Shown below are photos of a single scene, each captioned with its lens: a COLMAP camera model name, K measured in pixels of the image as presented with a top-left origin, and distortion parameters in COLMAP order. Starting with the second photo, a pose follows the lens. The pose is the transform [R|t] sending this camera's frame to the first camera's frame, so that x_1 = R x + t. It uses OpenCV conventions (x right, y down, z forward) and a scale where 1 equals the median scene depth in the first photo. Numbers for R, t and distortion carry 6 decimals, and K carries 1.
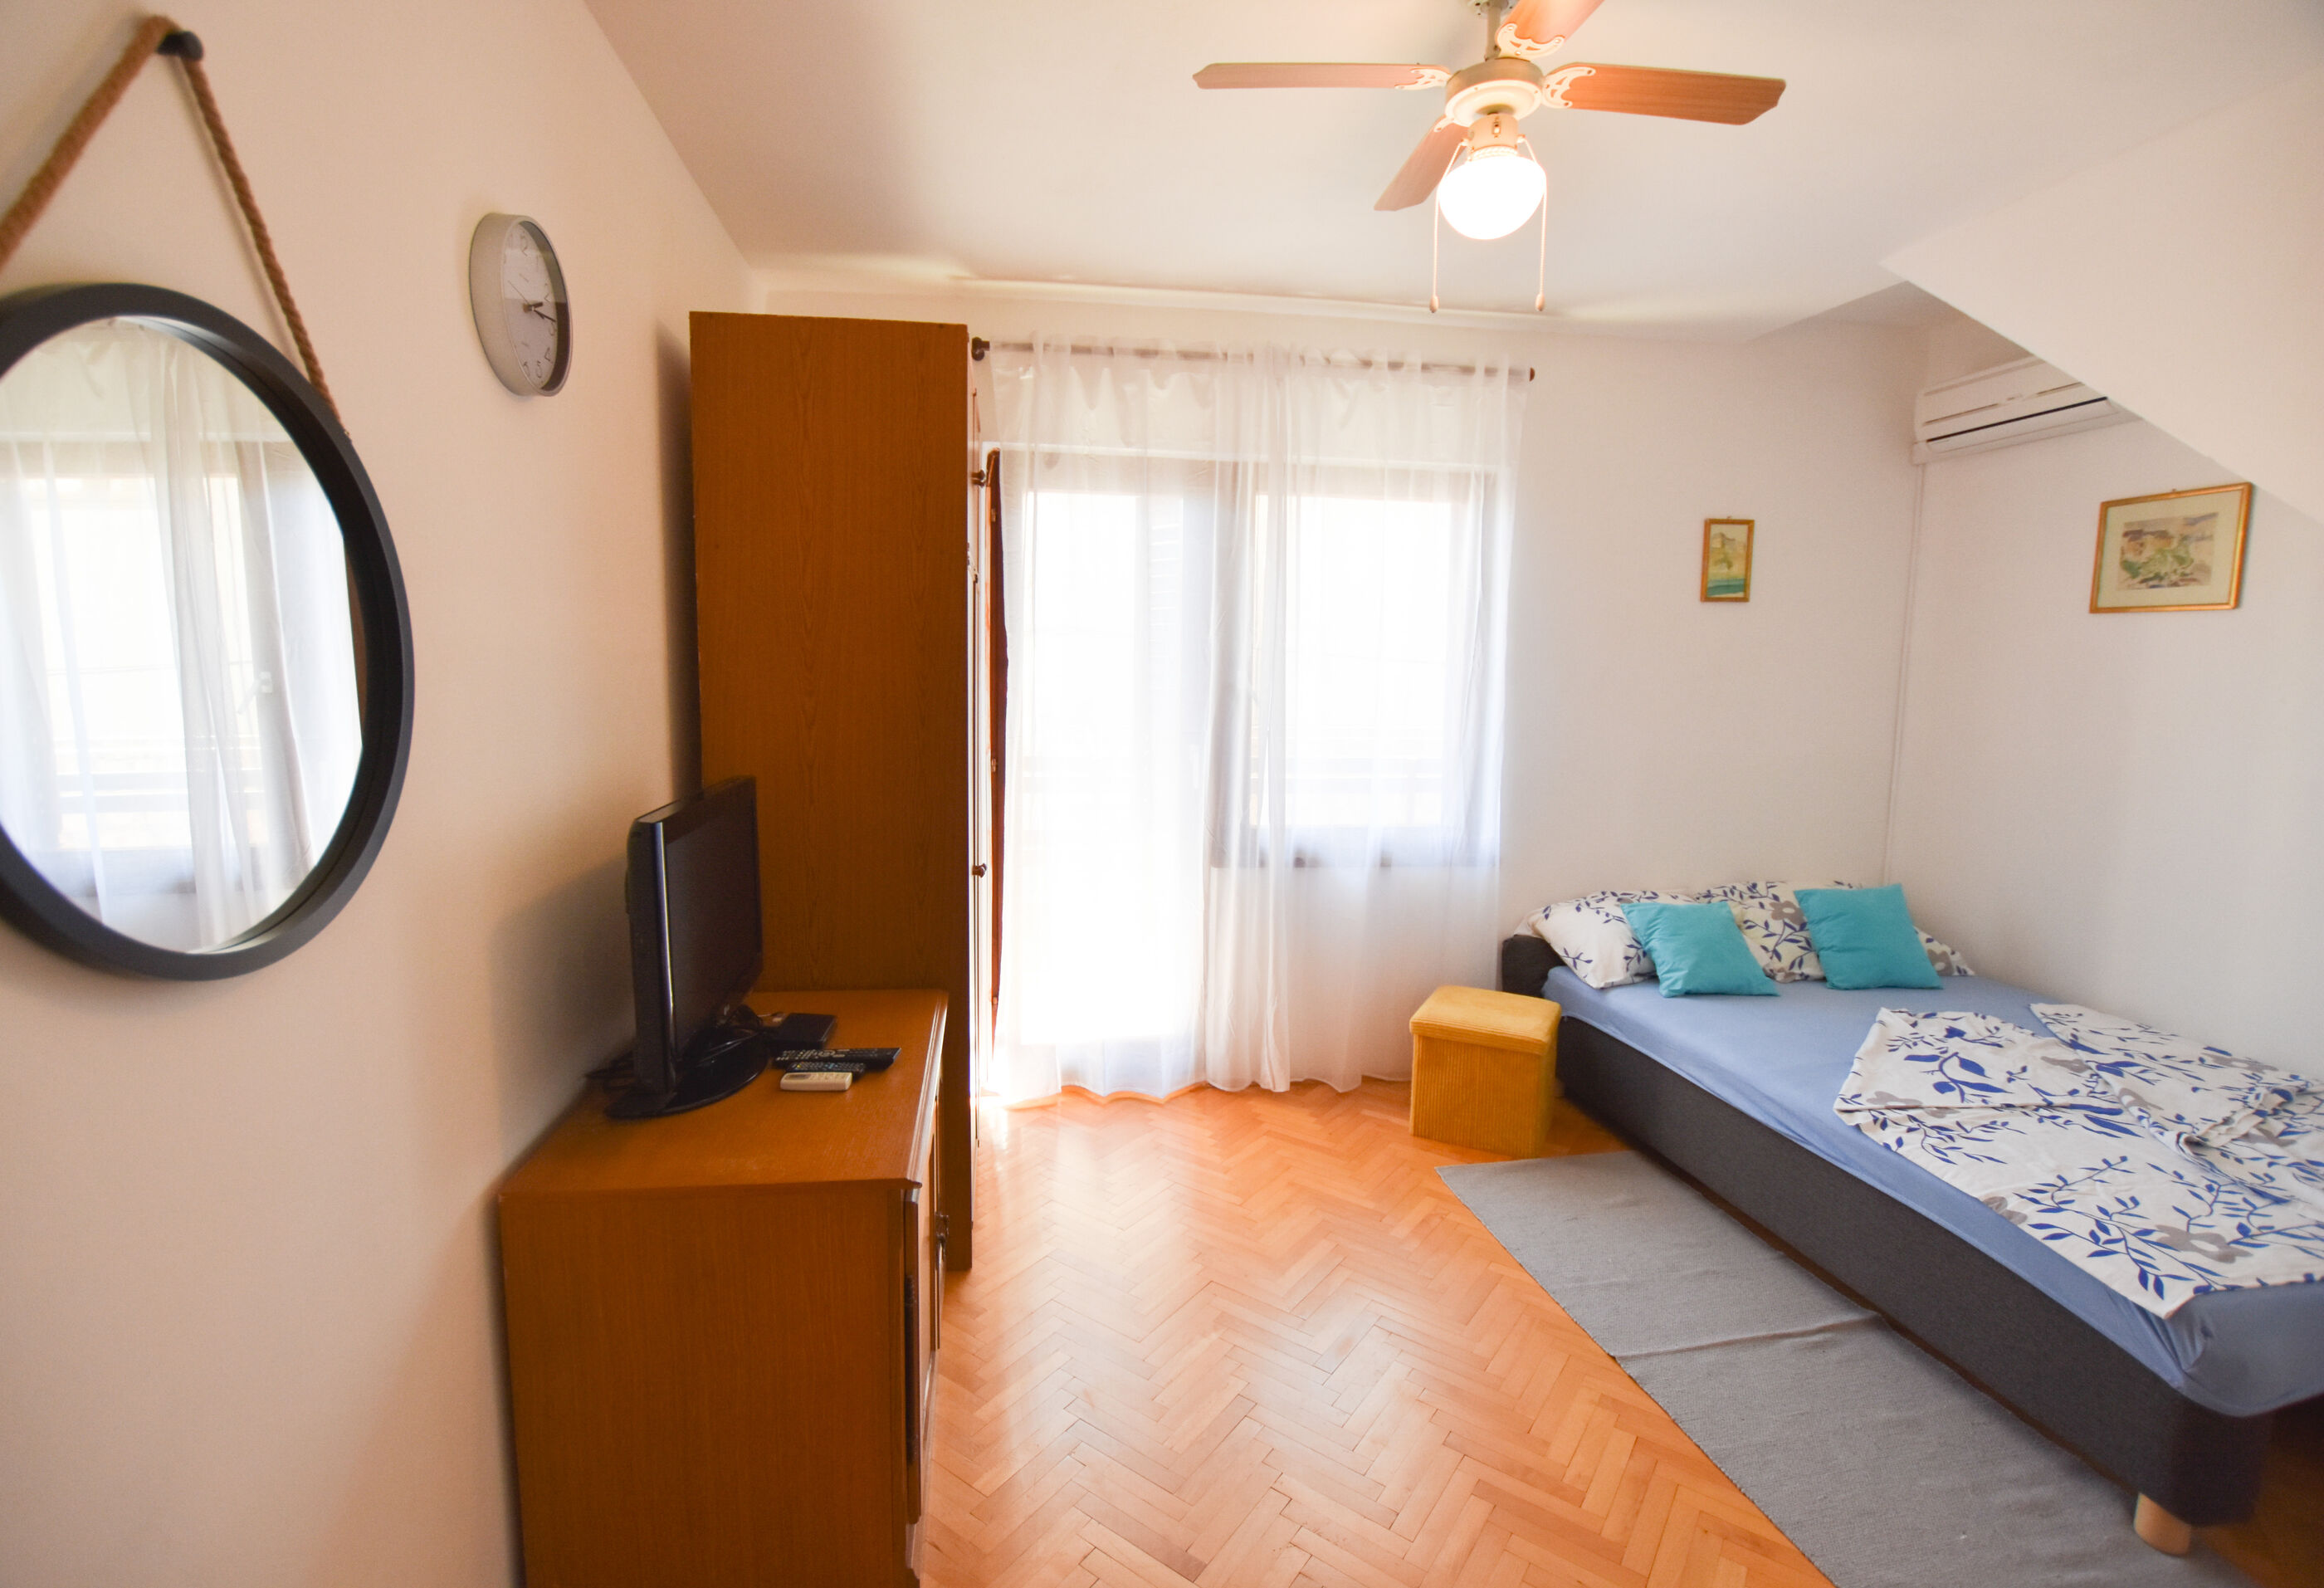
lens RADIAL K [[1046.7, 0, 1134.3], [0, 1046.7, 786.7], [0, 0, 1]] dist [-0.035442, 0.005872]
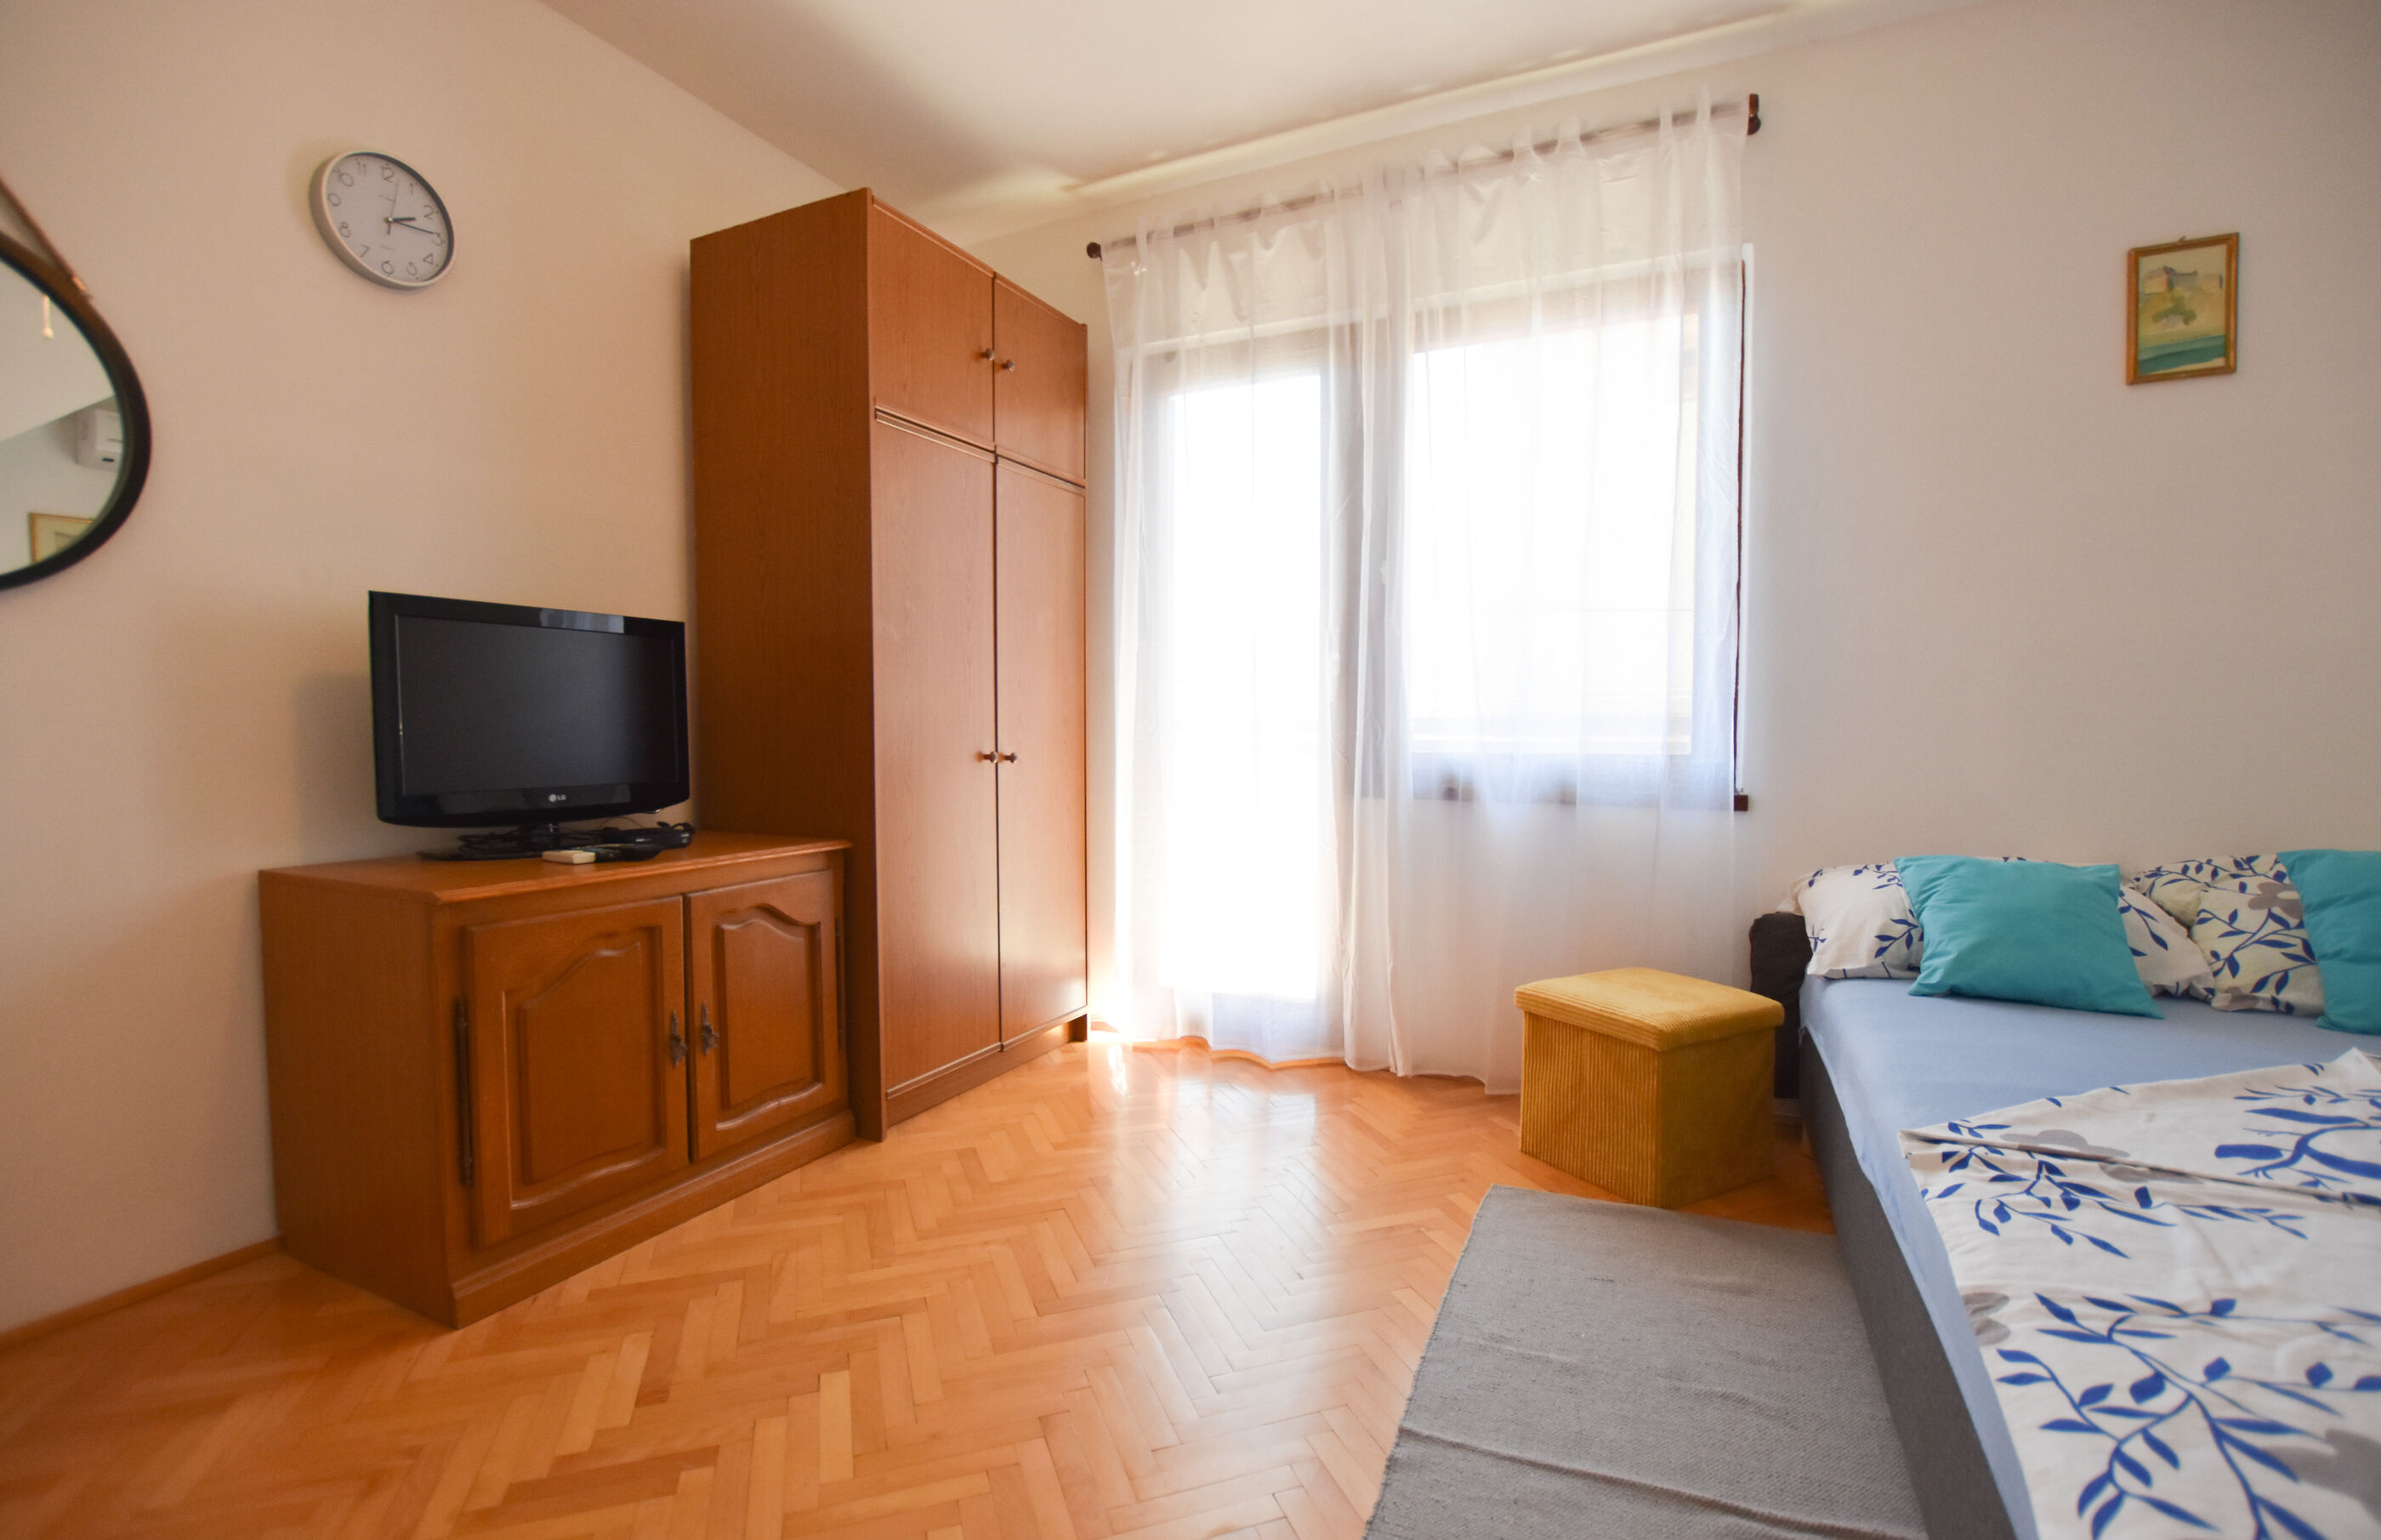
lens RADIAL K [[1072.5, 0, 1194.4], [0, 1072.5, 788.2], [0, 0, 1]] dist [-0.029737, 0.001321]
pose [[0.837309, 0.015462, -0.546512, 0.498370], [-0.050369, 0.997530, -0.048949, 0.133640], [0.544405, 0.068513, 0.836020, 0.240153]]
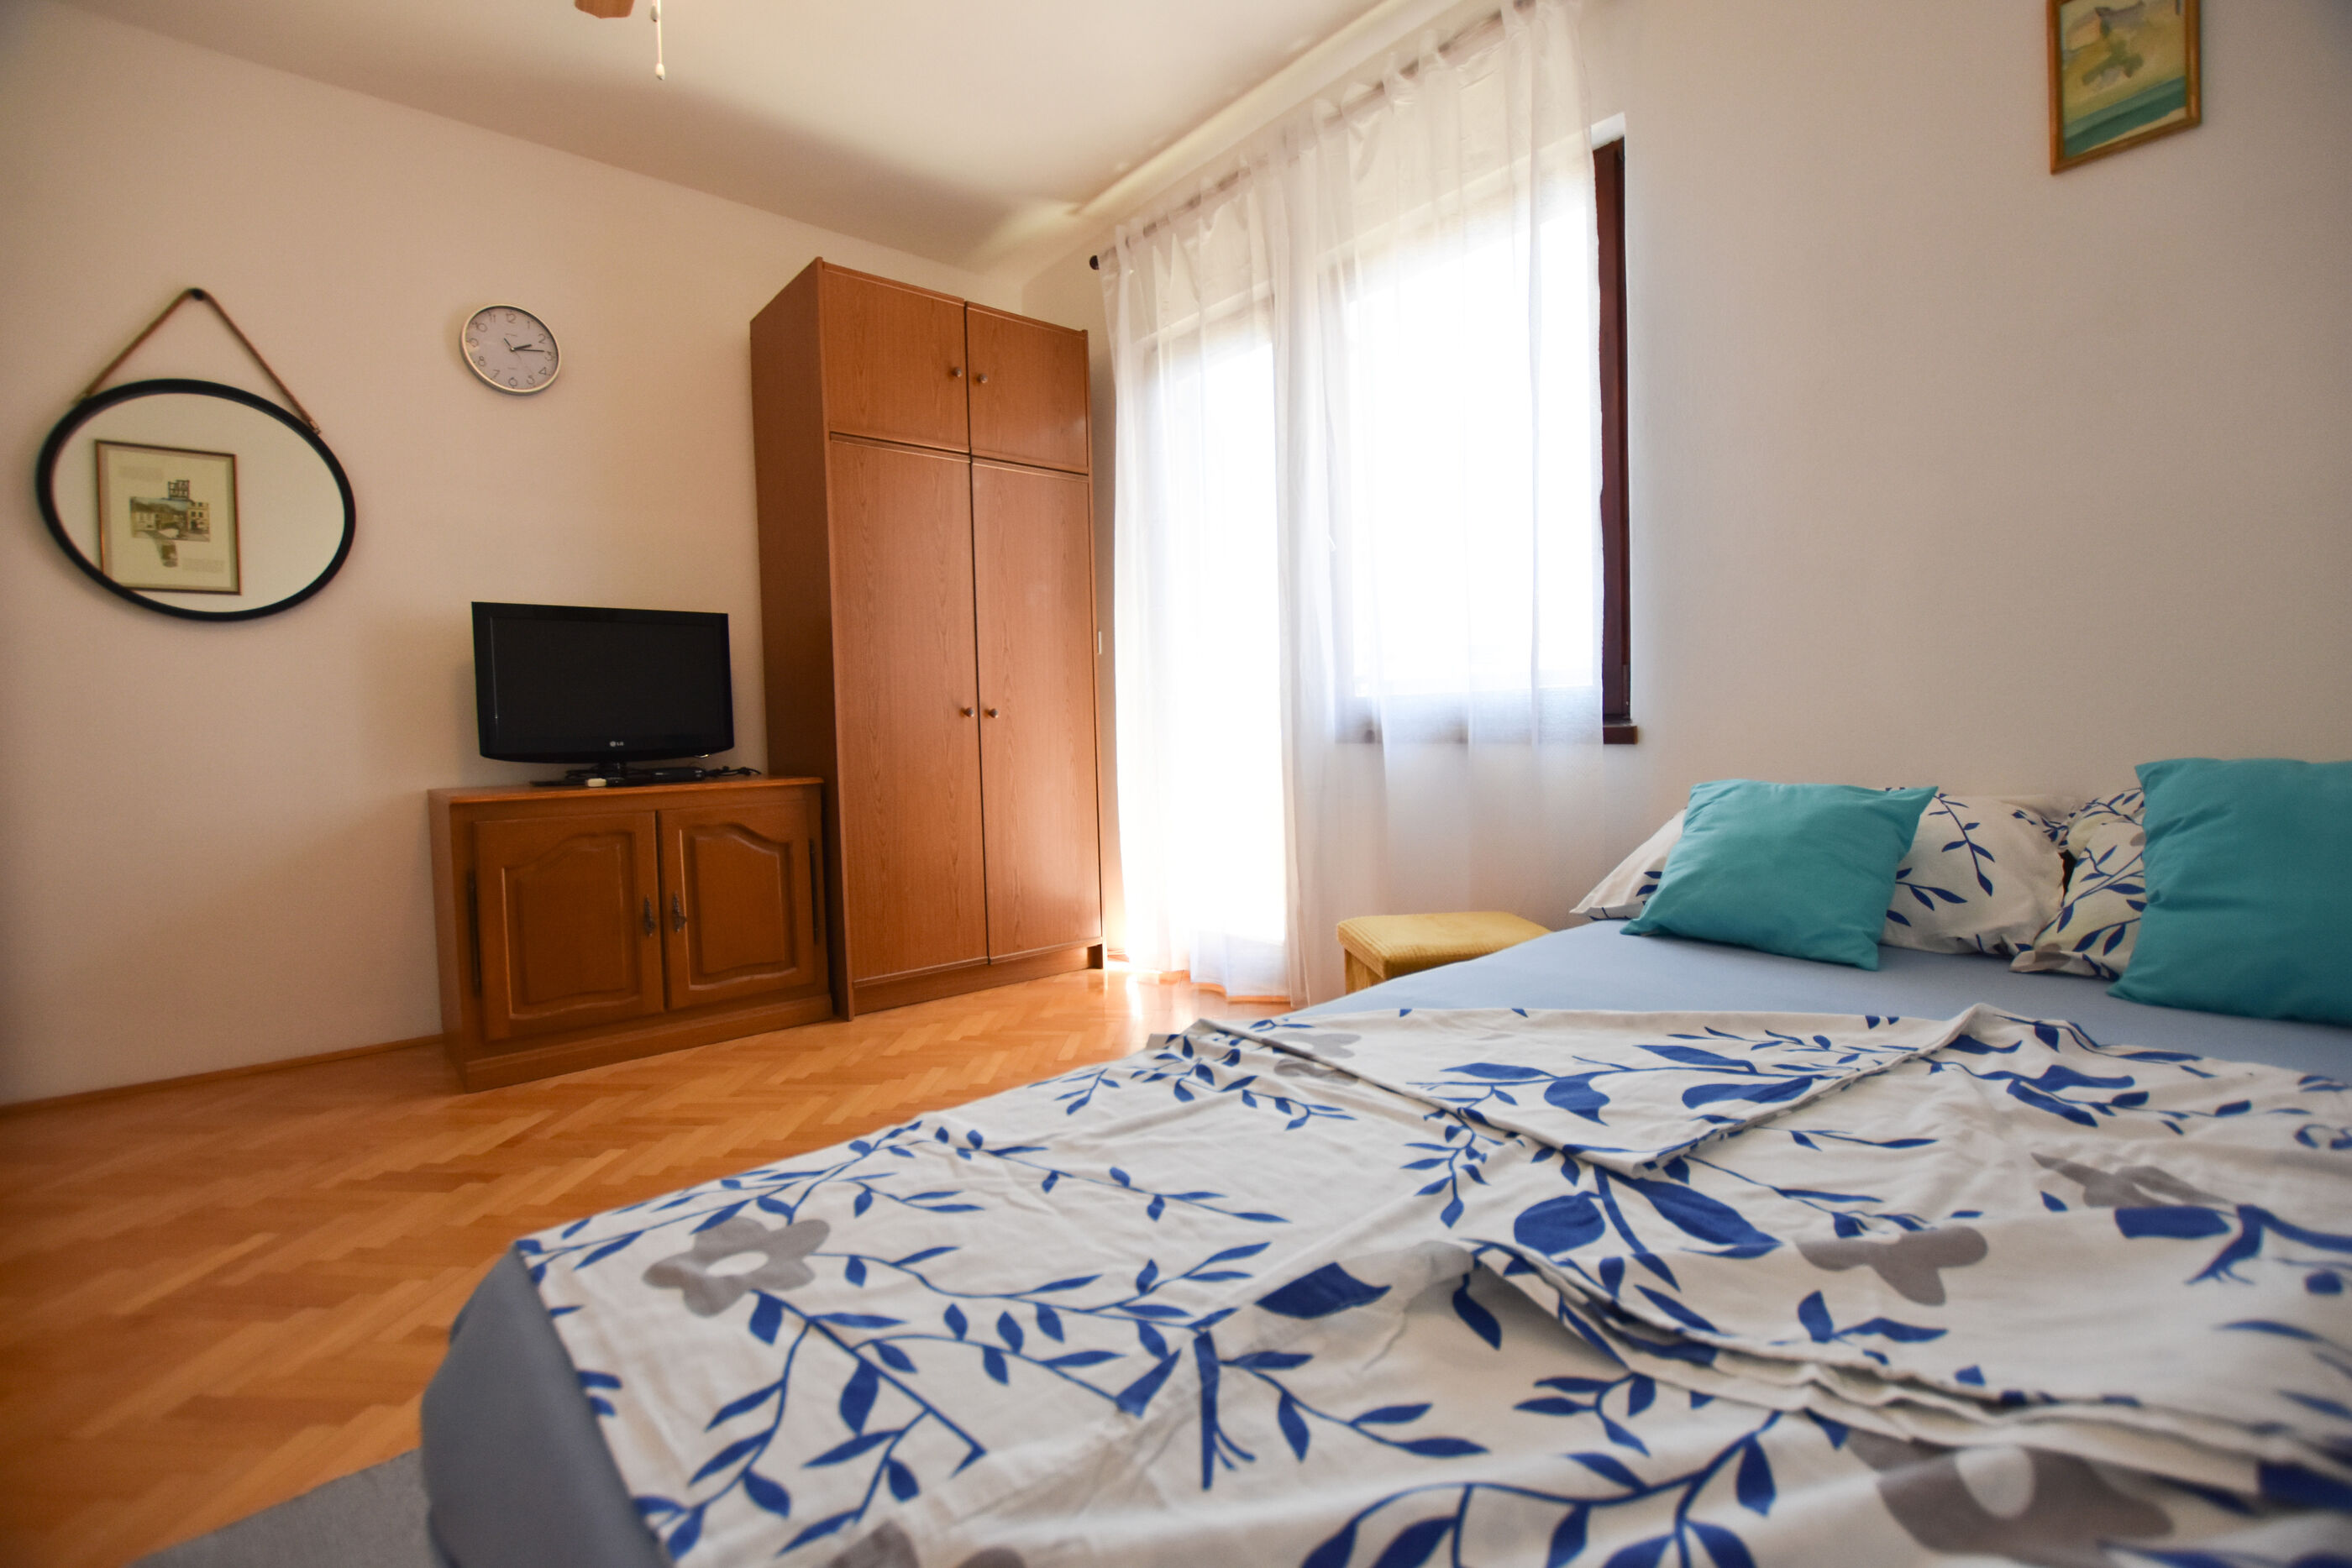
lens RADIAL K [[1031.6, 0, 1179.2], [0, 1031.6, 776.4], [0, 0, 1]] dist [-0.026058, 0.001079]
pose [[0.549382, 0.010218, -0.835509, 0.830420], [-0.061500, 0.997708, -0.028237, 0.151603], [0.833305, 0.066897, 0.548751, 0.513458]]
